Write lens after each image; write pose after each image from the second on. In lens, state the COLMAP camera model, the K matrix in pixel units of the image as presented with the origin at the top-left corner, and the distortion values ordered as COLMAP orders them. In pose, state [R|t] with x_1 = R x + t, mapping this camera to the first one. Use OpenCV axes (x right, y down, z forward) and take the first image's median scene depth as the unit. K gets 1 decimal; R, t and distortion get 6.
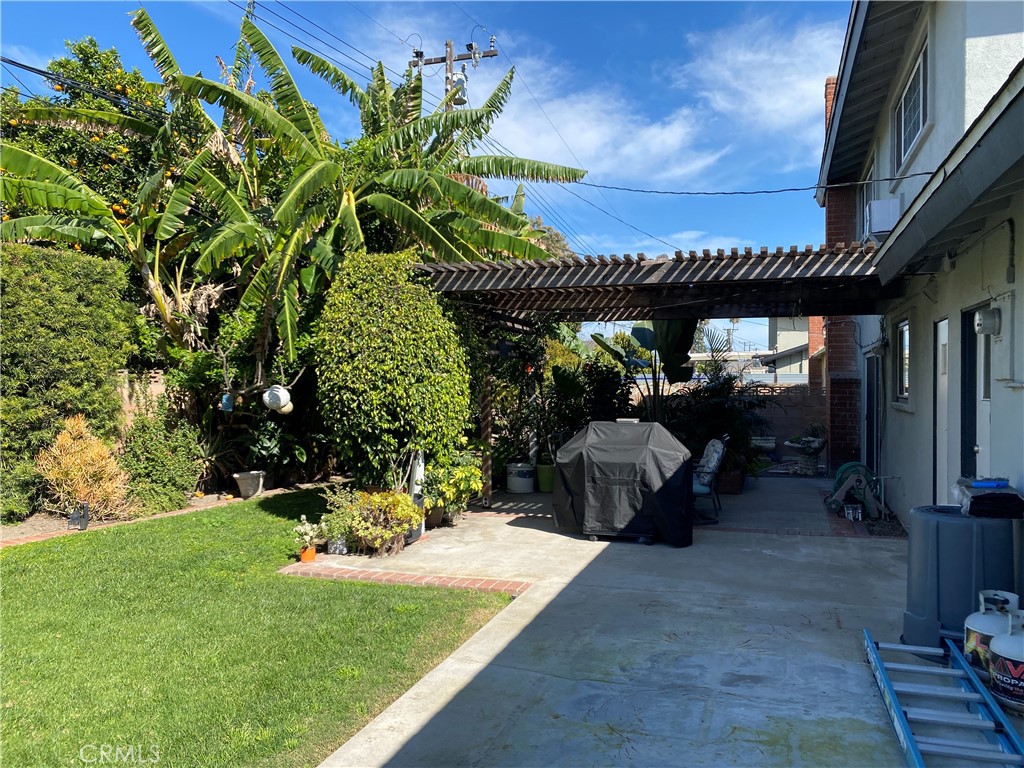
lens RADIAL K [[781.0, 0, 513.7], [0, 781.0, 381.8], [0, 0, 1]] dist [0.044517, -0.044188]
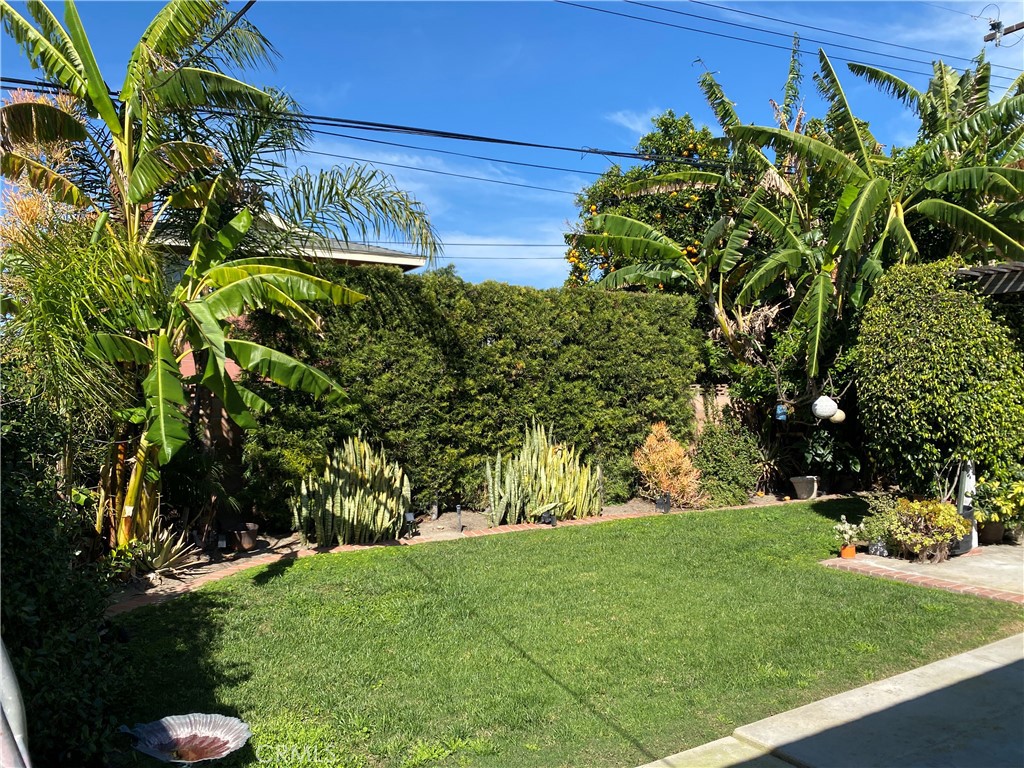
lens RADIAL K [[781.0, 0, 513.7], [0, 781.0, 381.8], [0, 0, 1]] dist [0.044517, -0.044188]
pose [[0.760510, -0.026350, -0.648792, 0.087024], [0.016908, 0.999641, -0.020780, 0.000143], [0.649106, 0.004833, 0.760682, -0.111961]]
